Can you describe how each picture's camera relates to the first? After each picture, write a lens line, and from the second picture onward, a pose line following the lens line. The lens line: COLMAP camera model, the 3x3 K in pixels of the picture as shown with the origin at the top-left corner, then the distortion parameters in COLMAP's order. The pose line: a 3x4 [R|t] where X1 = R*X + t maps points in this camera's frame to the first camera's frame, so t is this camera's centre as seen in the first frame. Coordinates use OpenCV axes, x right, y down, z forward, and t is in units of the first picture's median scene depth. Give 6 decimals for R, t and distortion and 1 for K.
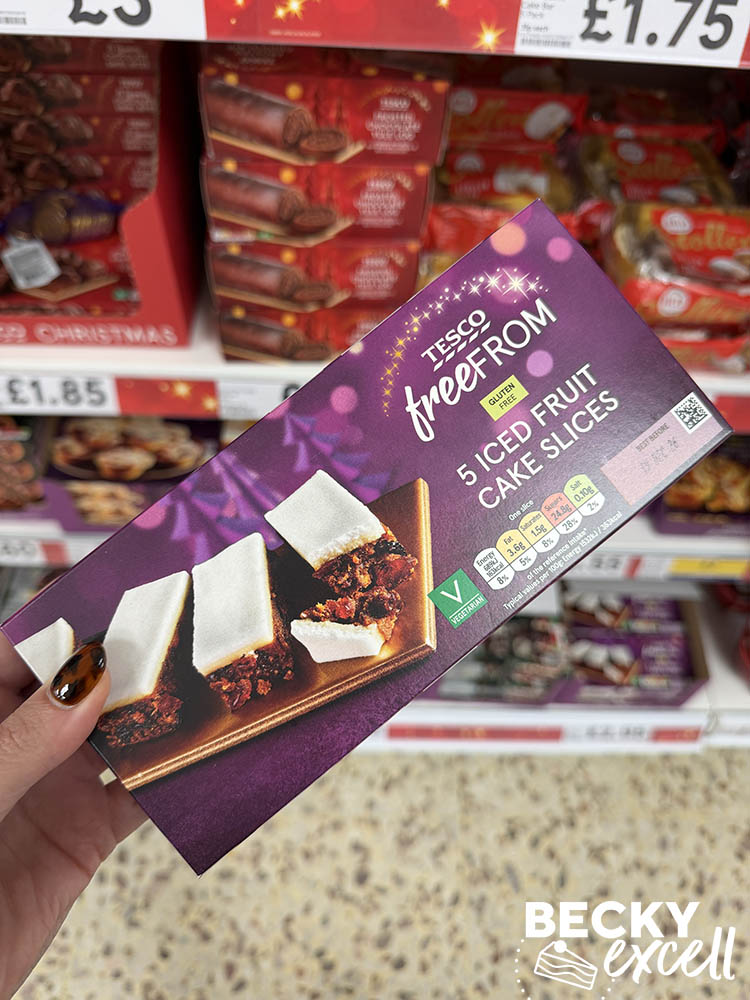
lens RADIAL K [[729.5, 0, 374.5], [0, 729.5, 509.5], [0, 0, 1]] dist [-0.029167, 0.000380]
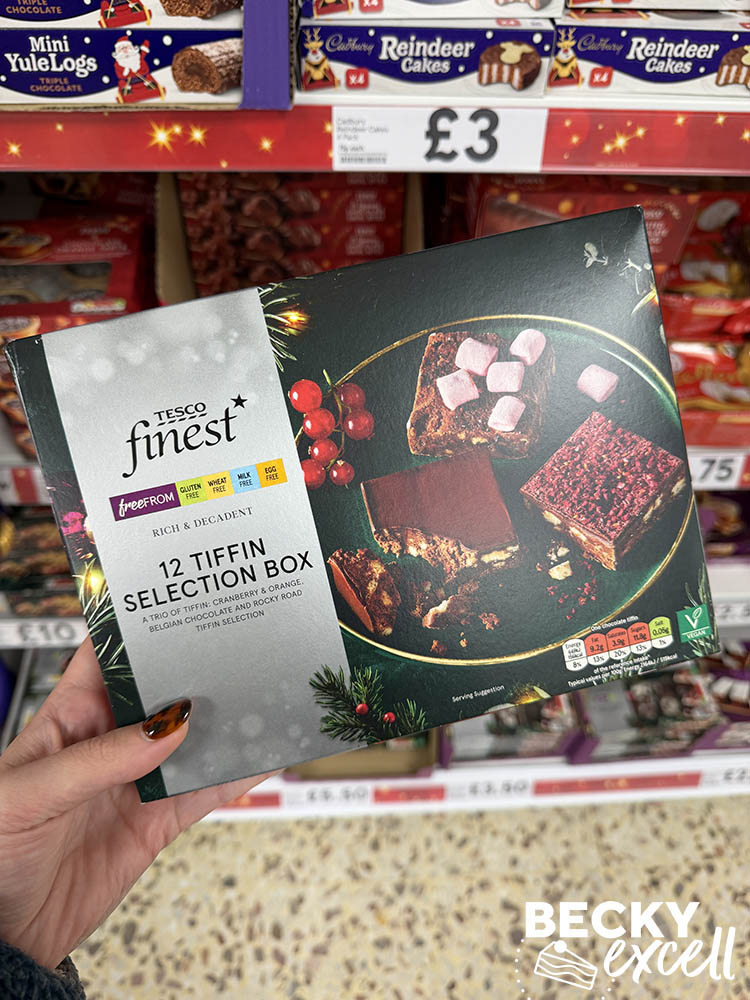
lens RADIAL K [[729.5, 0, 370.2], [0, 729.5, 513.0], [0, 0, 1]] dist [-0.029167, 0.000380]
pose [[0.998421, -0.050336, 0.024927, -0.325453], [0.051937, 0.996305, -0.068404, -0.031675], [-0.021392, 0.069591, 0.997346, -0.055266]]
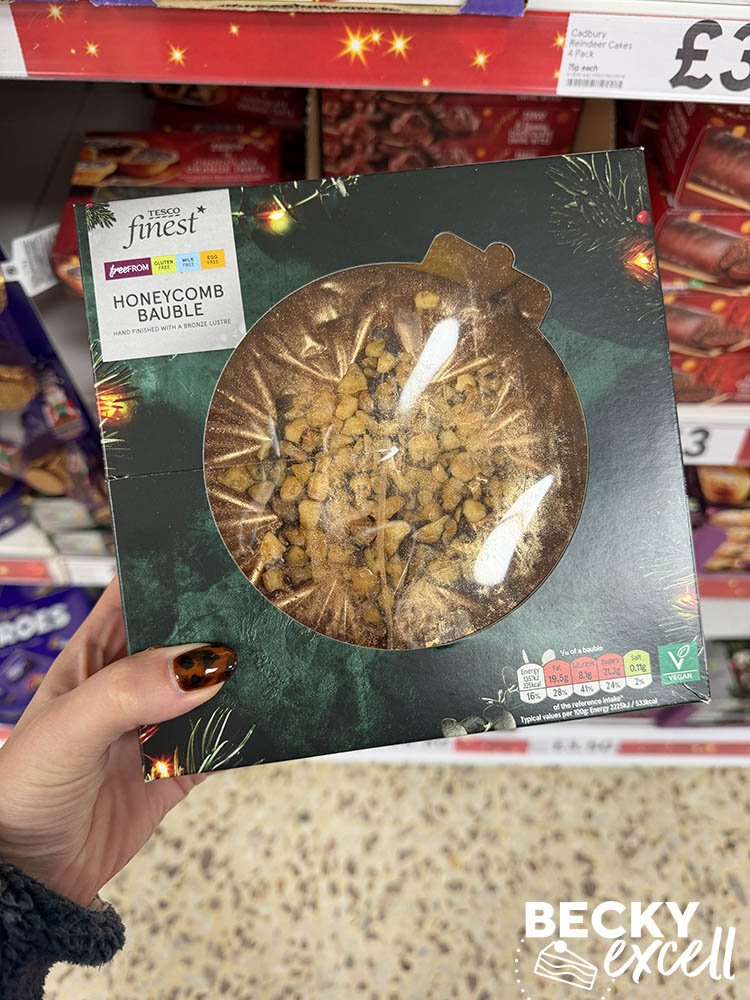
lens RADIAL K [[729.5, 0, 368.8], [0, 729.5, 508.6], [0, 0, 1]] dist [-0.029167, 0.000380]
pose [[0.999738, -0.000314, -0.022908, -0.452989], [0.001371, 0.998935, 0.046128, -0.101783], [0.022869, -0.046147, 0.998673, 0.020574]]
